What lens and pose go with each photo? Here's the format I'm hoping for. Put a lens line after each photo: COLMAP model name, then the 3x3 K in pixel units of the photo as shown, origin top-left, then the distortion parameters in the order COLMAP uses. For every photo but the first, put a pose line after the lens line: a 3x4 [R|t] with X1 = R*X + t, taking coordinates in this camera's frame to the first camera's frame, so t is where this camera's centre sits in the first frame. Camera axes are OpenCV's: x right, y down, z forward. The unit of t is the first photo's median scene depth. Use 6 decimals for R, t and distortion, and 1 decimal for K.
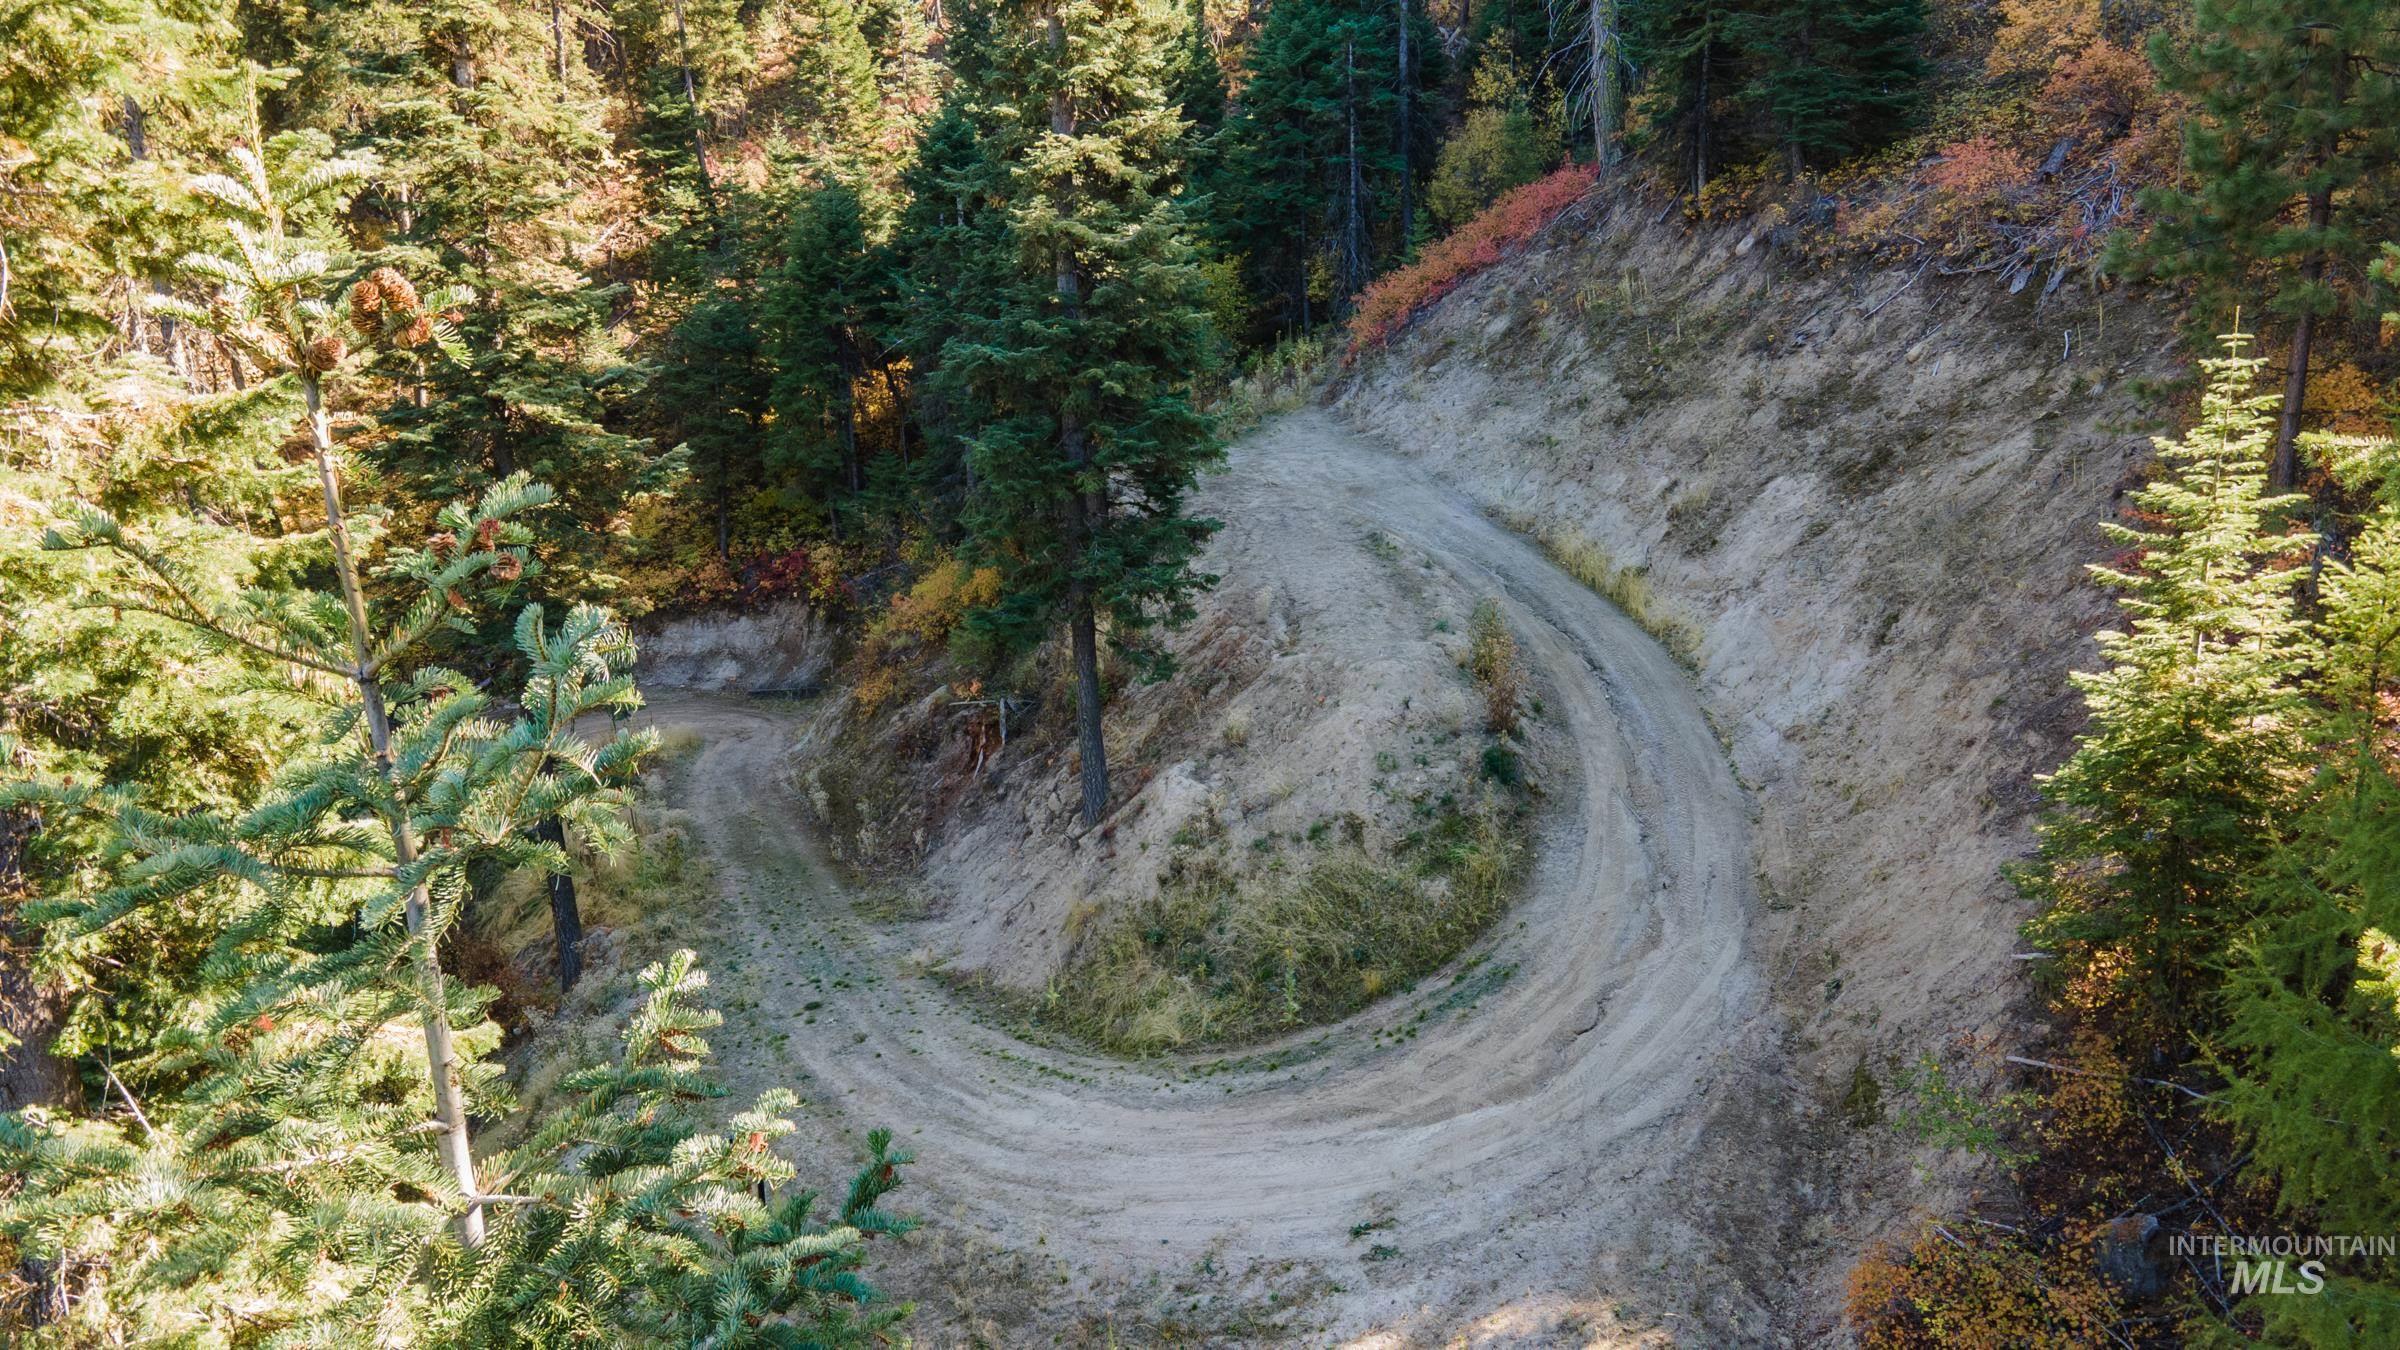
lens RADIAL K [[1734.6, 0, 1194.5], [0, 1734.6, 681.6], [0, 0, 1]] dist [0.035361, 0.007760]
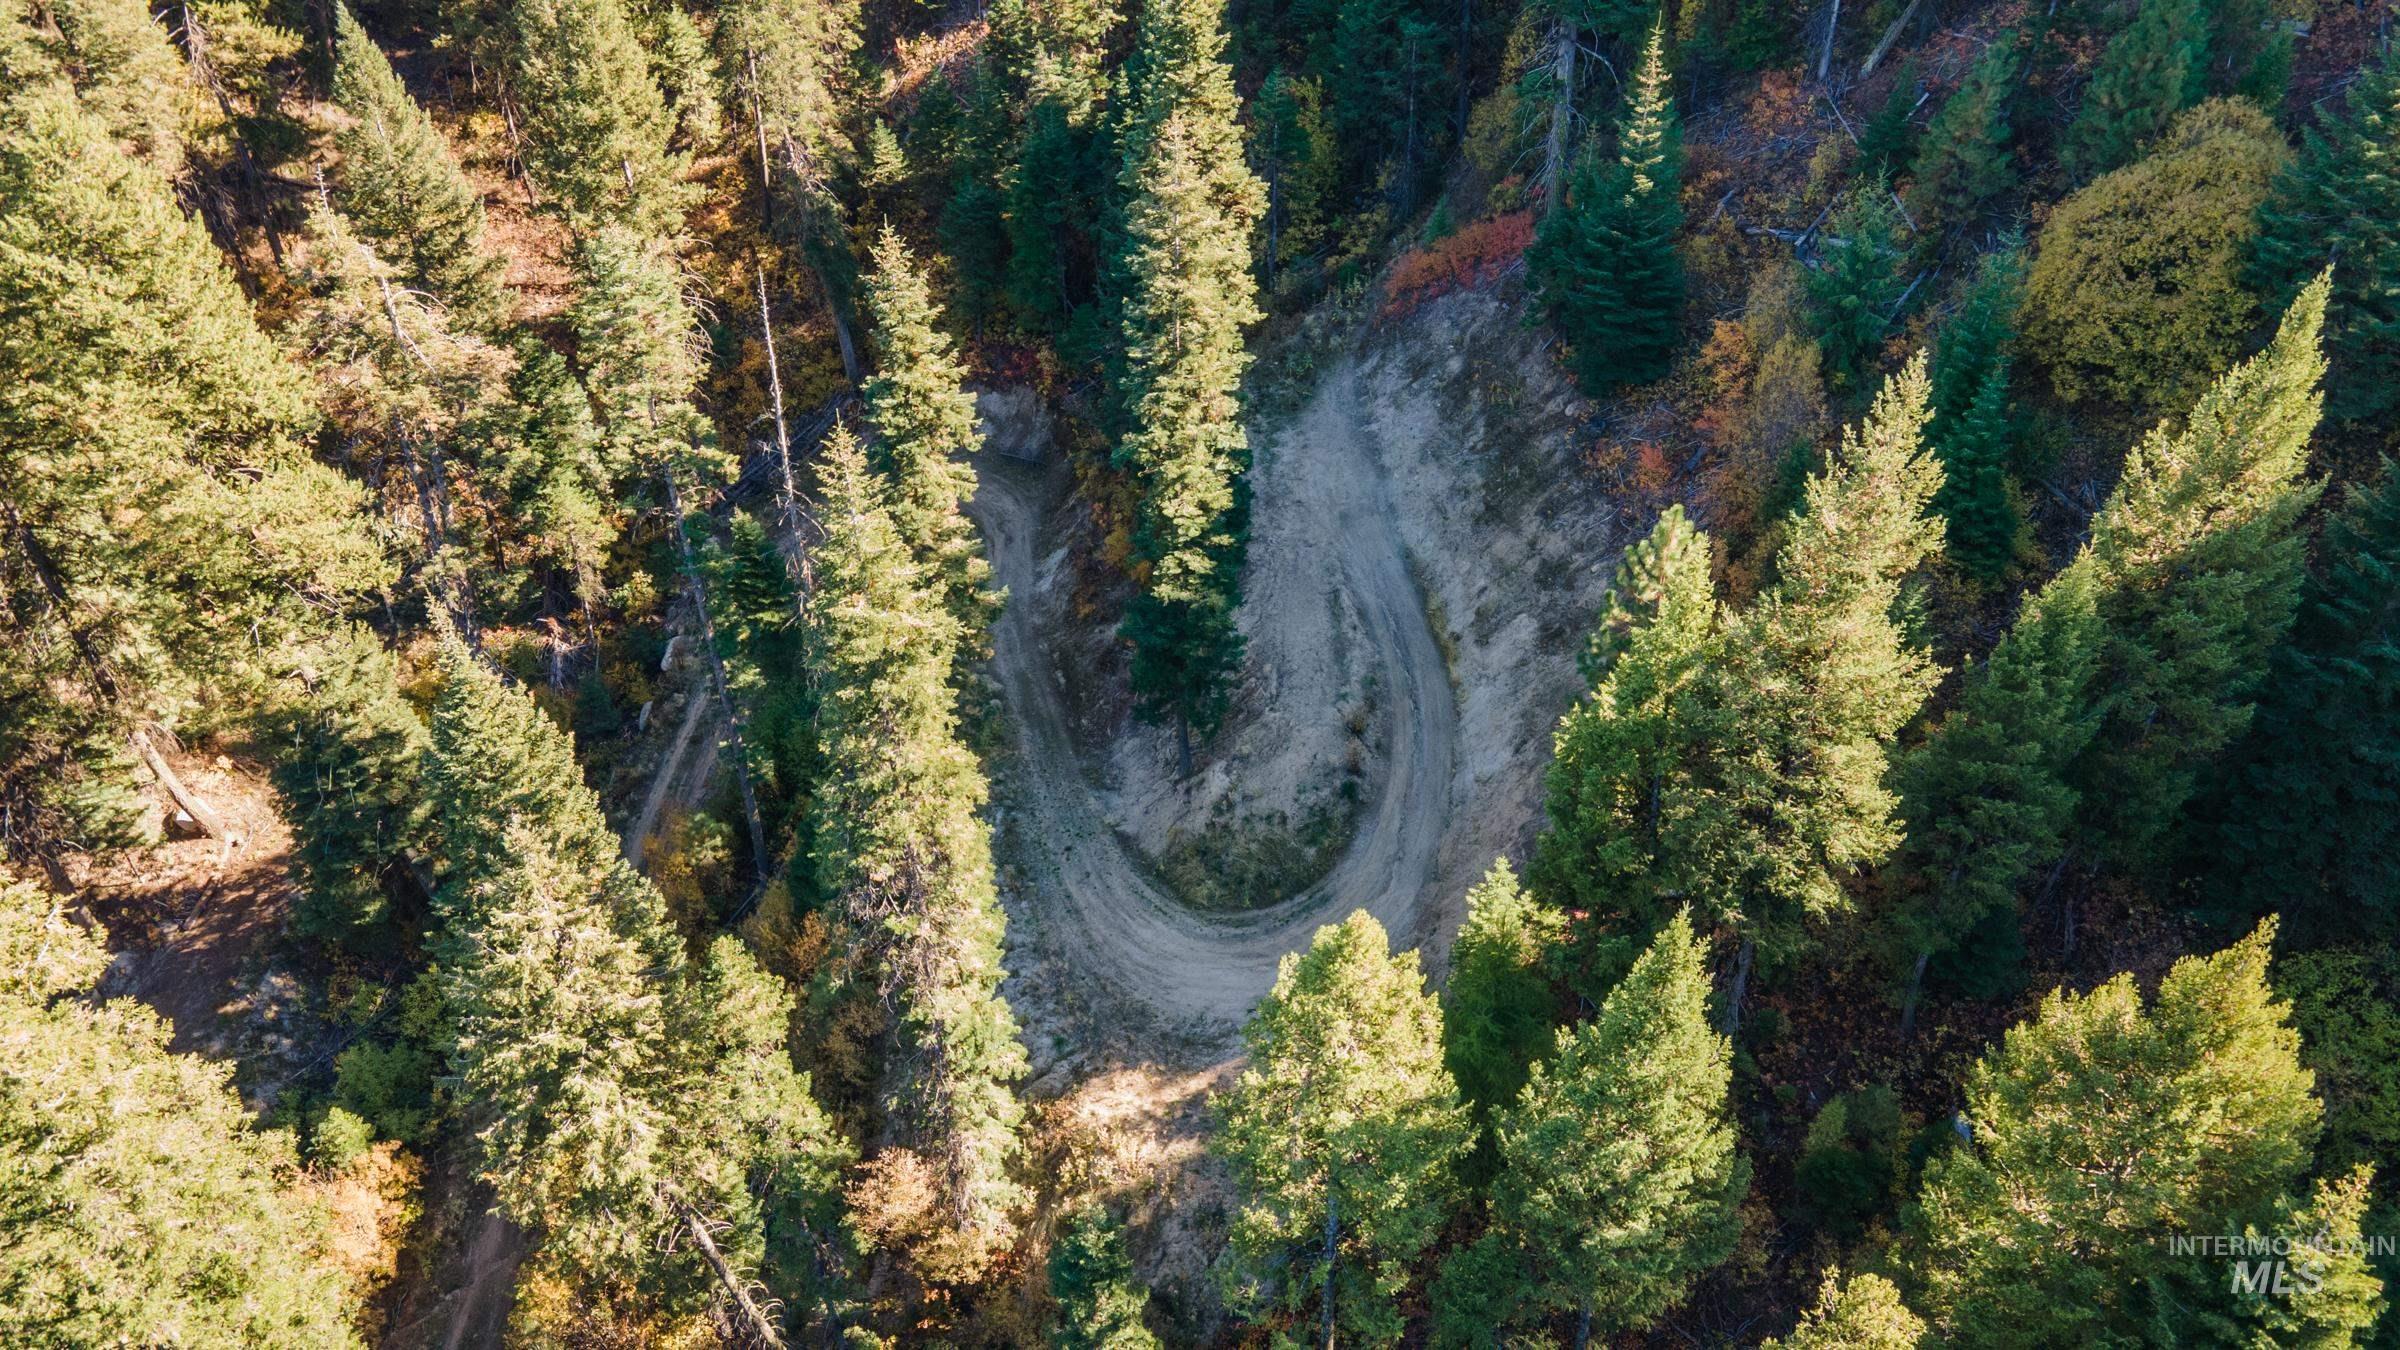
lens RADIAL K [[1734.6, 0, 1199.1], [0, 1734.6, 675.5], [0, 0, 1]] dist [0.035361, 0.007760]
pose [[0.994089, 0.078747, -0.074740, 0.136329], [-0.036223, 0.889535, 0.455428, -1.186273], [0.102347, -0.450029, 0.887130, -1.092823]]
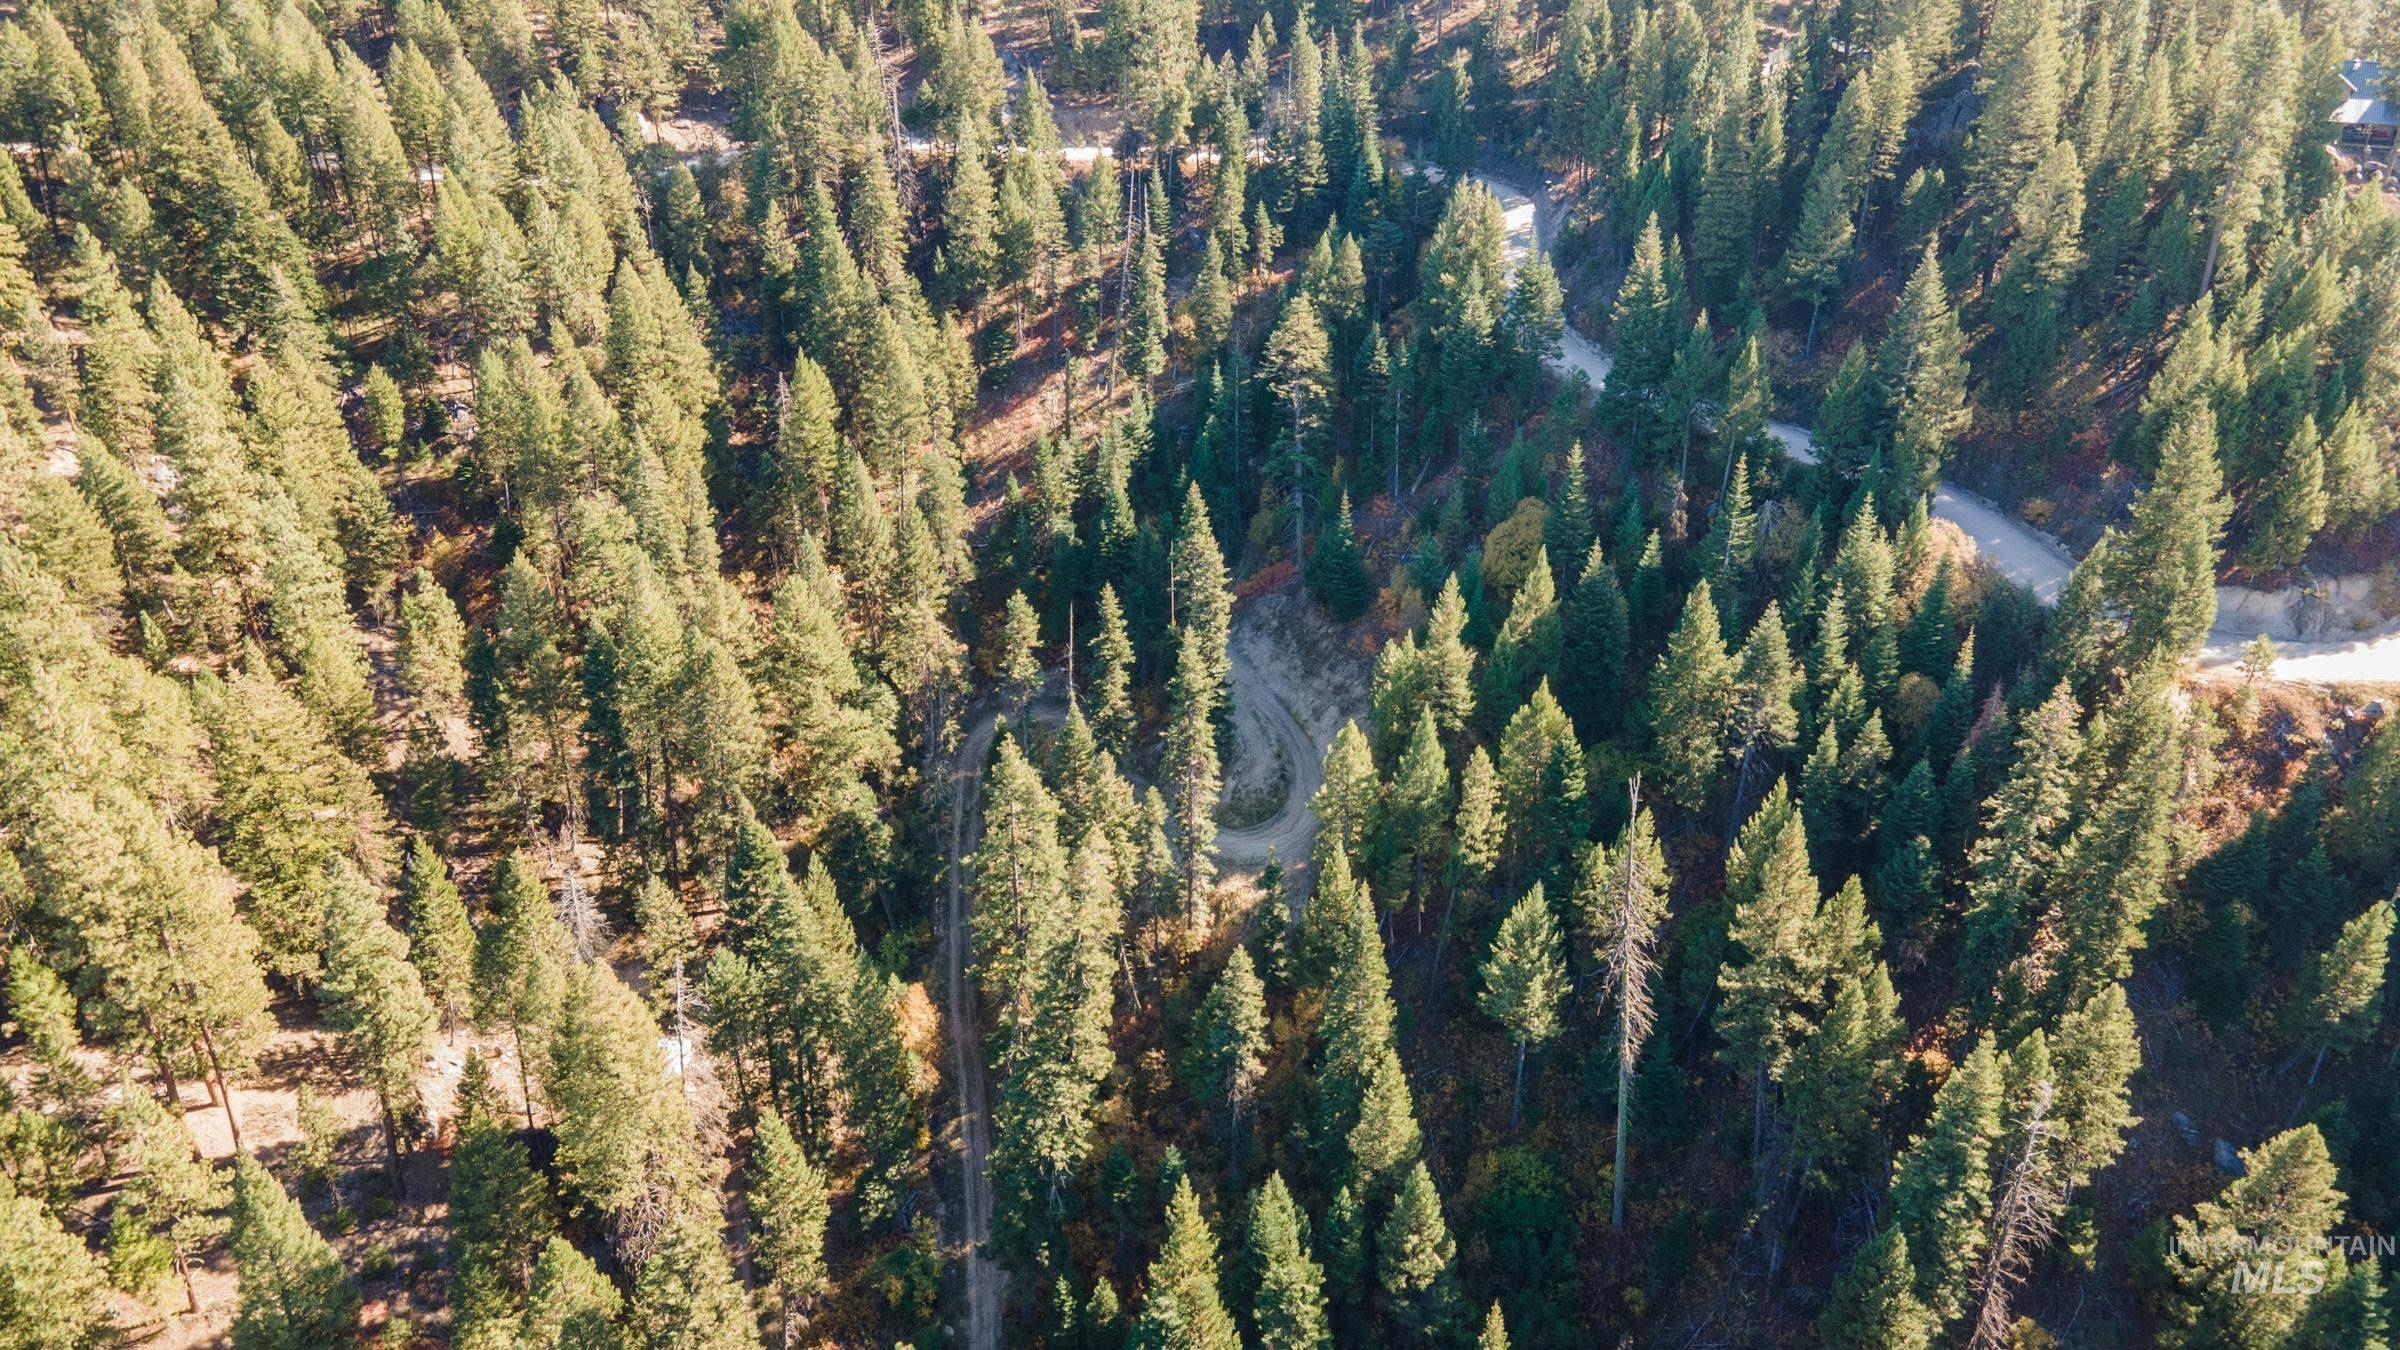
lens RADIAL K [[1734.6, 0, 1199.9], [0, 1734.6, 680.6], [0, 0, 1]] dist [0.035361, 0.007760]
pose [[0.986951, -0.061906, 0.148647, -1.780729], [0.022242, 0.966707, 0.254918, -2.332594], [-0.159479, -0.248285, 0.955469, -7.251225]]
